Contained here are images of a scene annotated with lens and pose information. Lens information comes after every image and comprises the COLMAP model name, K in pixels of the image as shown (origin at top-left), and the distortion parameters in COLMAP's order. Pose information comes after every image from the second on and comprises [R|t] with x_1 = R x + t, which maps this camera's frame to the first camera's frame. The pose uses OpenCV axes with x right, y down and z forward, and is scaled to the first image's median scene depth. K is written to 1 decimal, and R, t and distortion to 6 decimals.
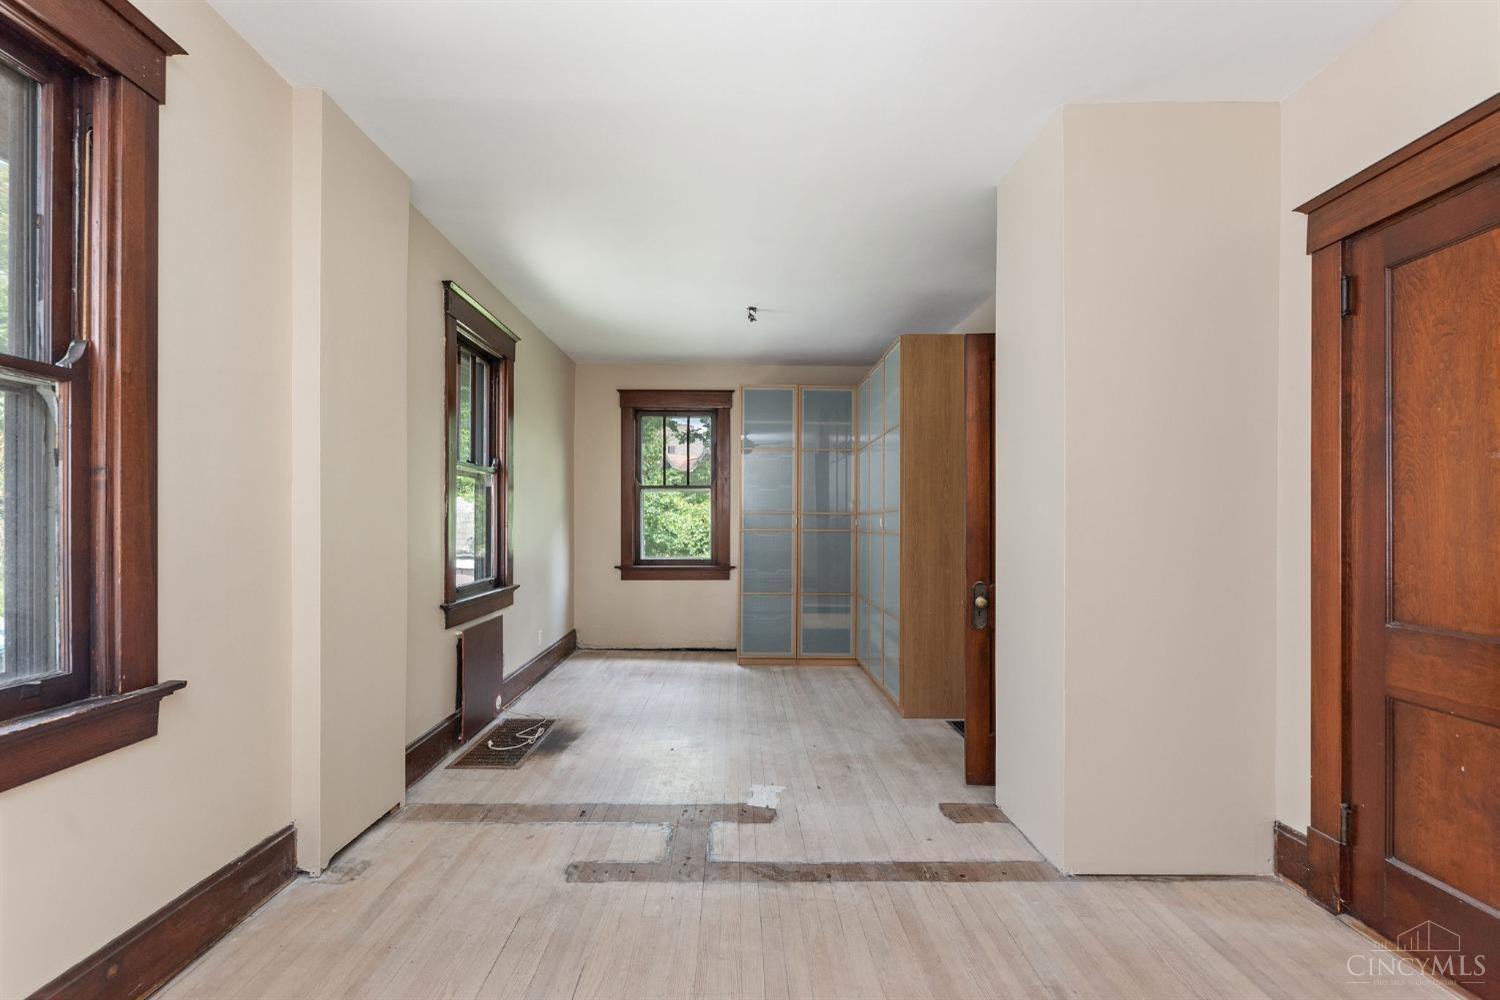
lens RADIAL K [[667.3, 0, 749.8], [0, 667.3, 514.3], [0, 0, 1]] dist [0.013480, -0.002058]
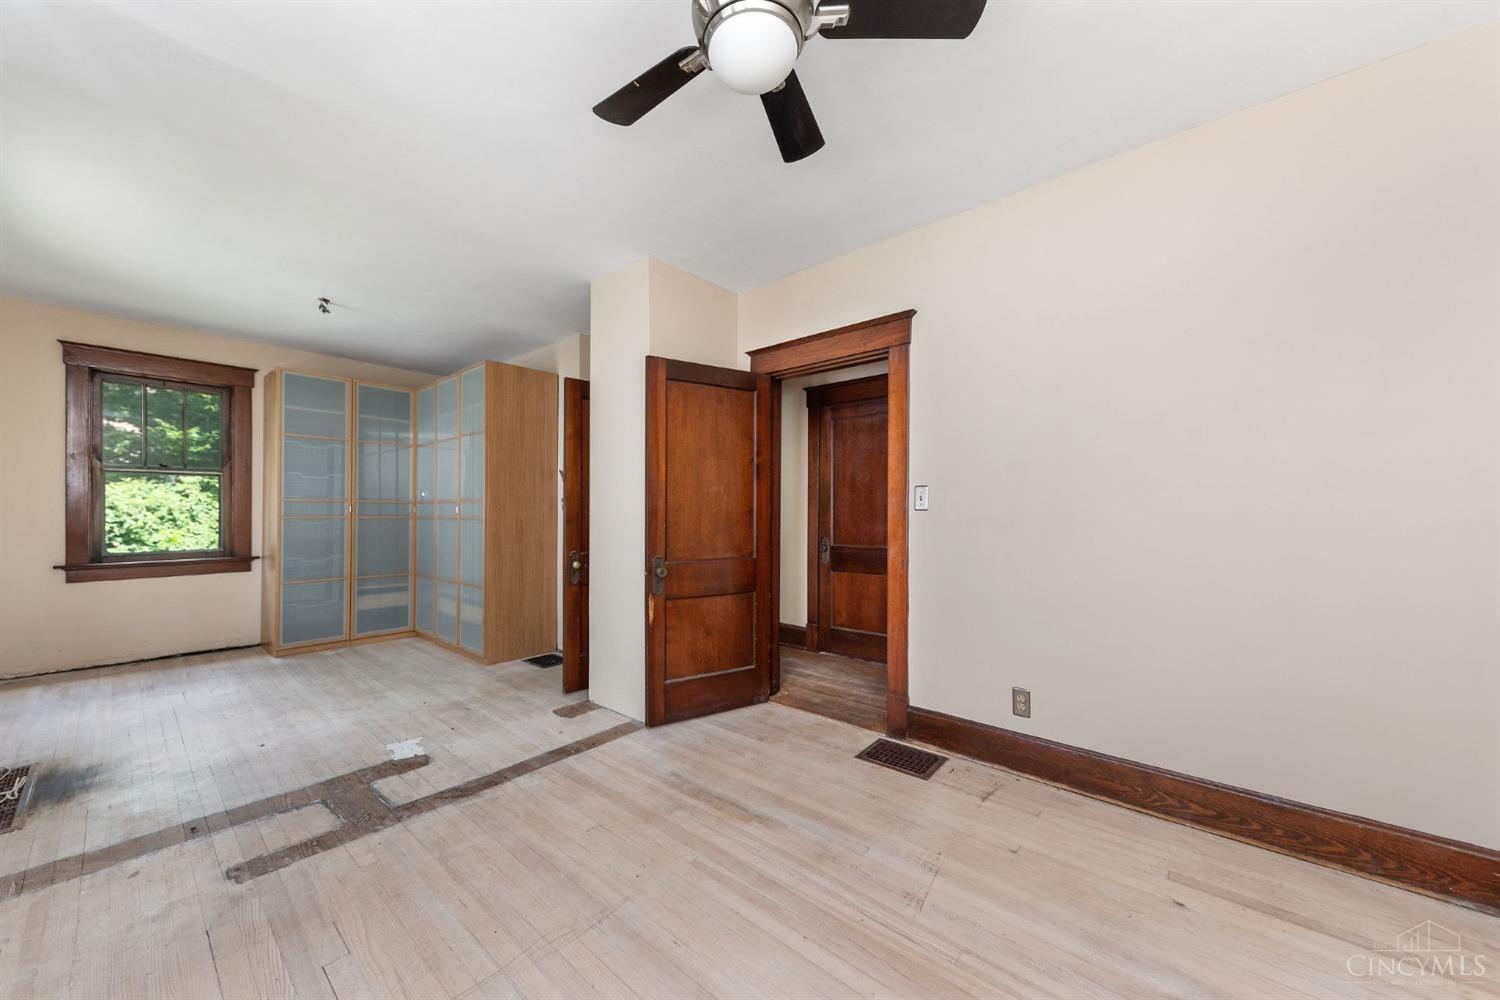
lens RADIAL K [[533.1, 0, 748.6], [0, 533.1, 508.4], [0, 0, 1]] dist [-0.001024, -0.000093]
pose [[0.660640, 0.000427, 0.750703, -0.271193], [-0.008314, 0.999943, 0.006748, -0.002050], [-0.750657, -0.010699, 0.660606, -0.037718]]
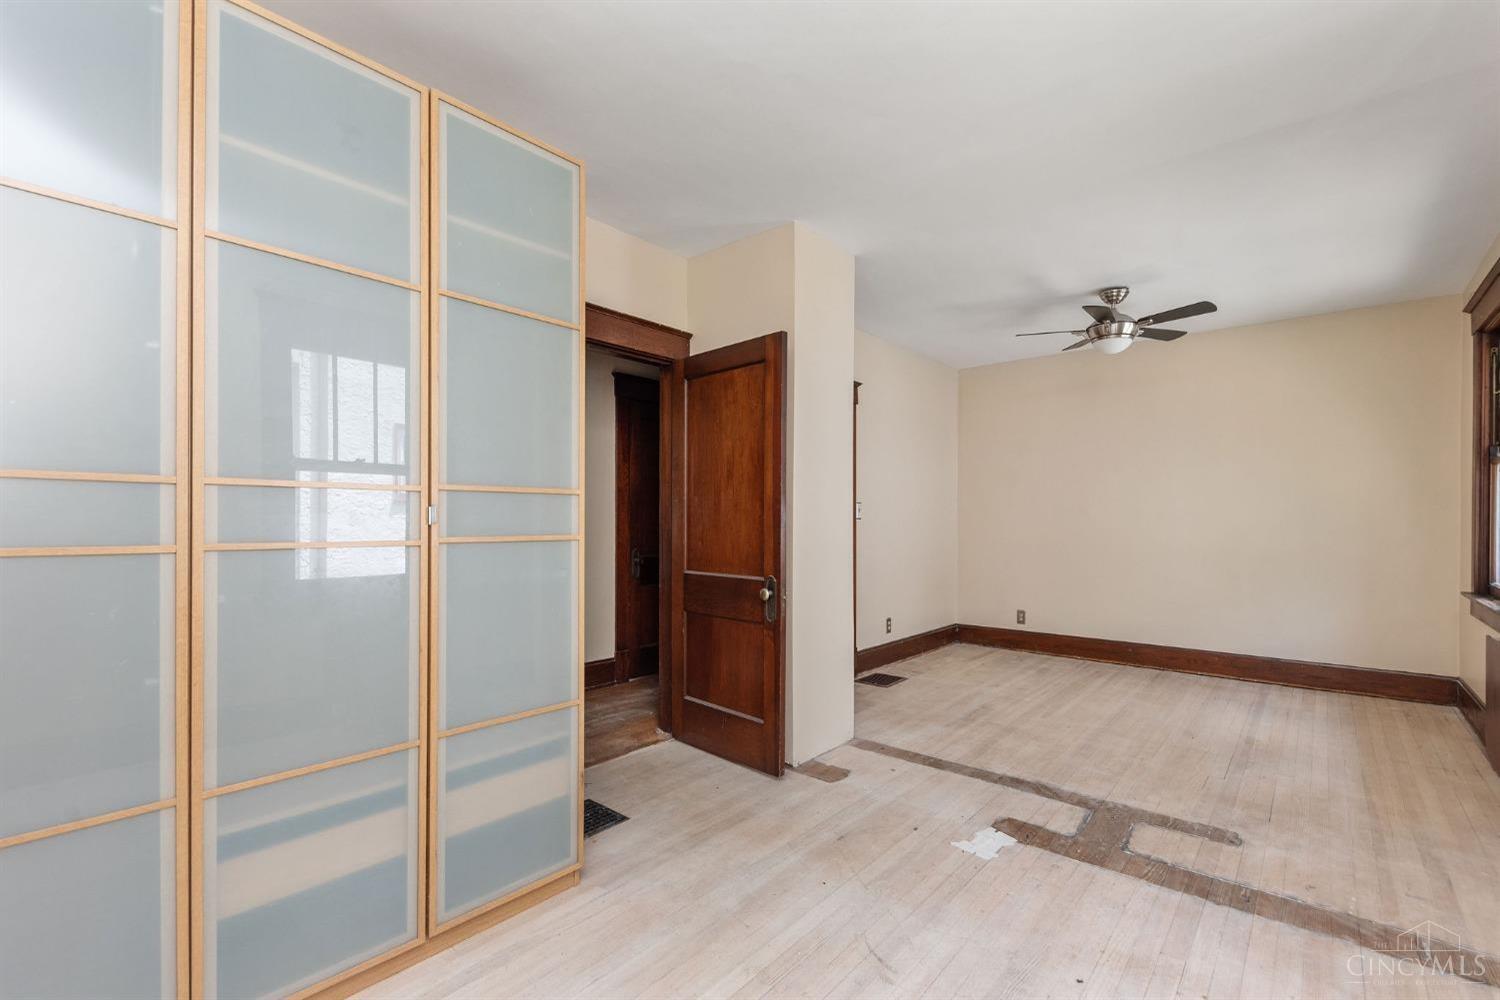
lens RADIAL K [[667.3, 0, 747.5], [0, 667.3, 509.5], [0, 0, 1]] dist [0.013480, -0.002058]
pose [[-0.744264, 0.000187, 0.667886, -0.313279], [-0.013973, 0.999777, -0.015850, 0.017086], [-0.667740, -0.021129, -0.744095, 1.812650]]
